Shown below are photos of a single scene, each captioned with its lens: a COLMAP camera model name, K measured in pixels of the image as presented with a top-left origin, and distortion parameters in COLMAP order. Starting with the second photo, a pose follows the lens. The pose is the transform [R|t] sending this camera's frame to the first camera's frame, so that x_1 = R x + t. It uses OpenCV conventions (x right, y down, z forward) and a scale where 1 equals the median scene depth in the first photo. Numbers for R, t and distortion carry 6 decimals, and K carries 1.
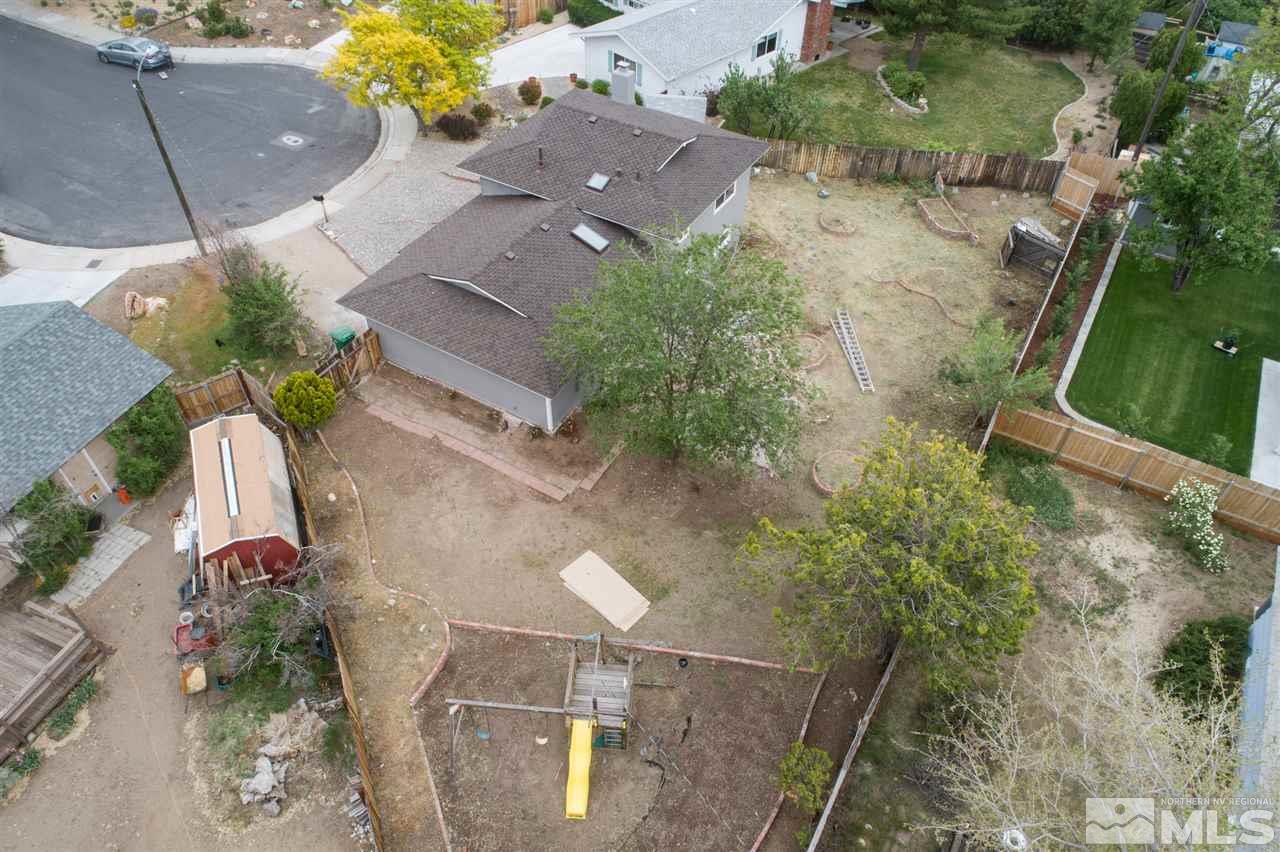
lens RADIAL K [[858.1, 0, 640.0], [0, 858.1, 426.0], [0, 0, 1]] dist [-0.004090, 0.003145]
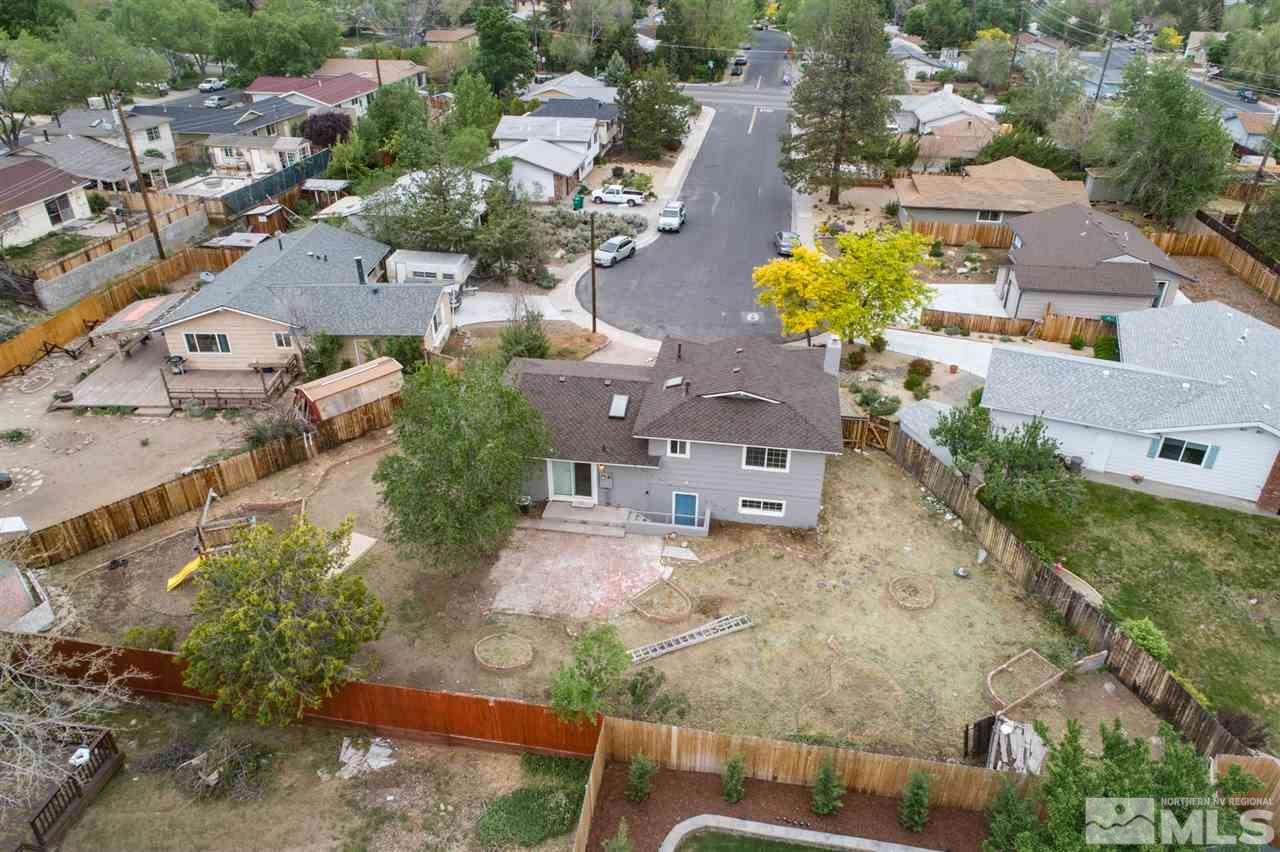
lens RADIAL K [[858.1, 0, 640.0], [0, 858.1, 426.0], [0, 0, 1]] dist [-0.004090, 0.003145]
pose [[0.361745, 0.447730, -0.817728, 0.715087], [-0.659417, 0.742921, 0.115059, -0.266302], [0.659022, 0.497601, 0.563988, 0.257562]]
